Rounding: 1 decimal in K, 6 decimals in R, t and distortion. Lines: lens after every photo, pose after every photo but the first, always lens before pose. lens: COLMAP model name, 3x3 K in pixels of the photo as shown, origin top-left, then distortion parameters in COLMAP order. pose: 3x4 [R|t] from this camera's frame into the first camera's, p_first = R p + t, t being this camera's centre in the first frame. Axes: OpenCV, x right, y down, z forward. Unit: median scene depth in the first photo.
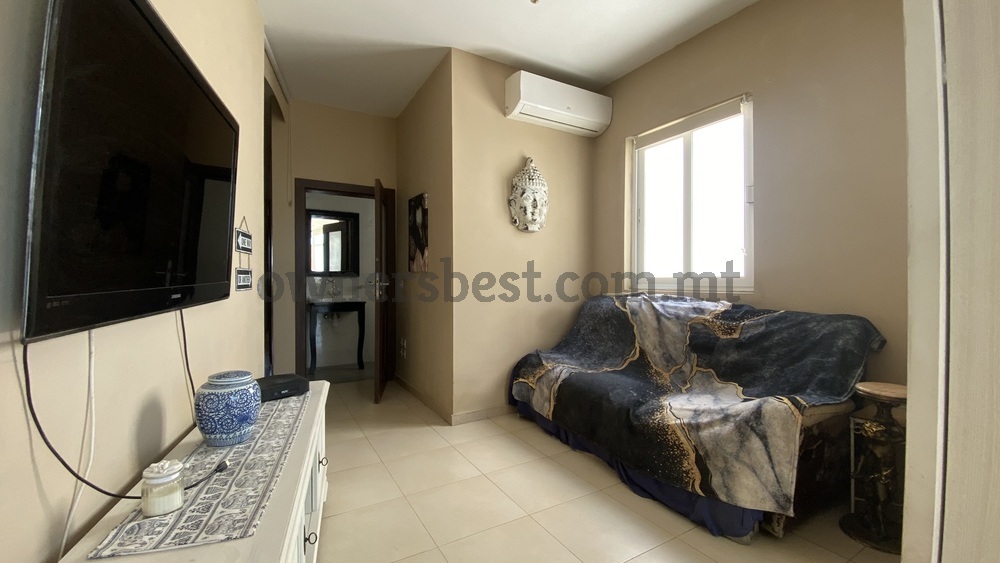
lens RADIAL K [[402.2, 0, 500.0], [0, 402.2, 281.5], [0, 0, 1]] dist [0.043205, -0.000056]
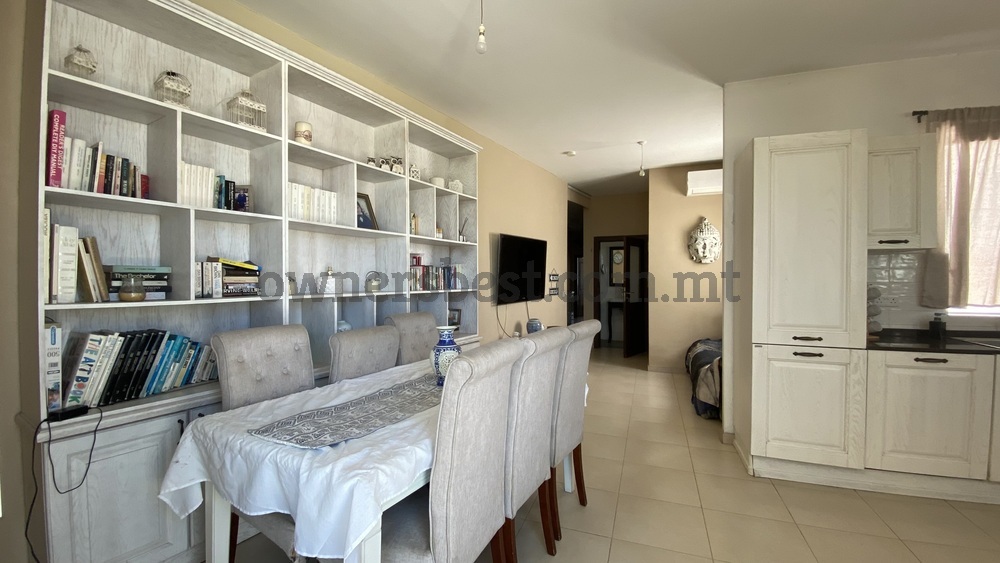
lens RADIAL K [[402.2, 0, 500.0], [0, 402.2, 281.5], [0, 0, 1]] dist [0.043205, -0.000056]
pose [[0.631936, 0.014116, -0.774892, 0.874138], [-0.007249, 0.999898, 0.012303, -0.071892], [0.774987, -0.002157, 0.631974, -0.687176]]
